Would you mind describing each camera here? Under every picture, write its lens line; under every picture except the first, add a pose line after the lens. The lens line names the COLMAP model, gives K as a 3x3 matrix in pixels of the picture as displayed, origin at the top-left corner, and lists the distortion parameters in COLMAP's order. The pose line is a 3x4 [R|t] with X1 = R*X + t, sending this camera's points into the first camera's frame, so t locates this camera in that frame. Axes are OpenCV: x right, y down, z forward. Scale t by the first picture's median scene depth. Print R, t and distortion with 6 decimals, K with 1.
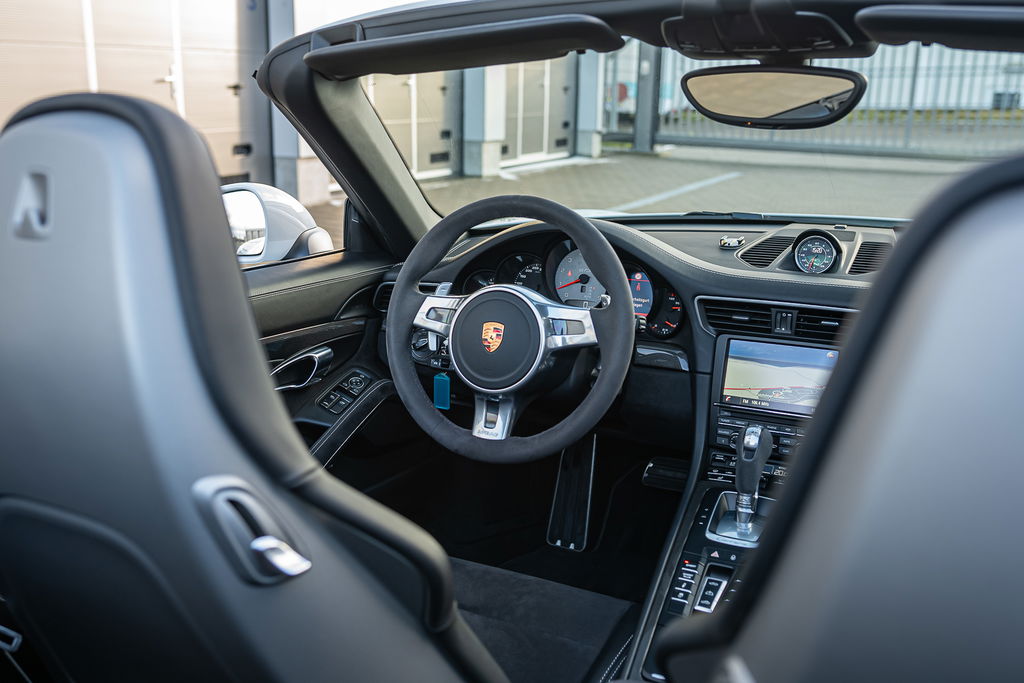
lens RADIAL K [[1019.6, 0, 512.0], [0, 1019.6, 341.5], [0, 0, 1]] dist [-0.014383, 0.016154]
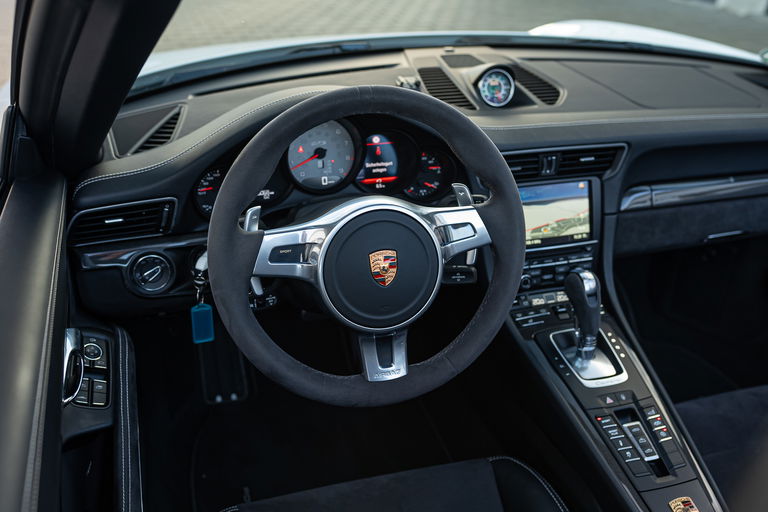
lens RADIAL K [[764.7, 0, 384.0], [0, 764.7, 256.0], [0, 0, 1]] dist [-0.014383, 0.016154]
pose [[0.709157, -0.302018, 0.637088, -0.397149], [0.142307, 0.946323, 0.290209, -0.186662], [-0.690540, -0.115142, 0.714071, 0.536202]]
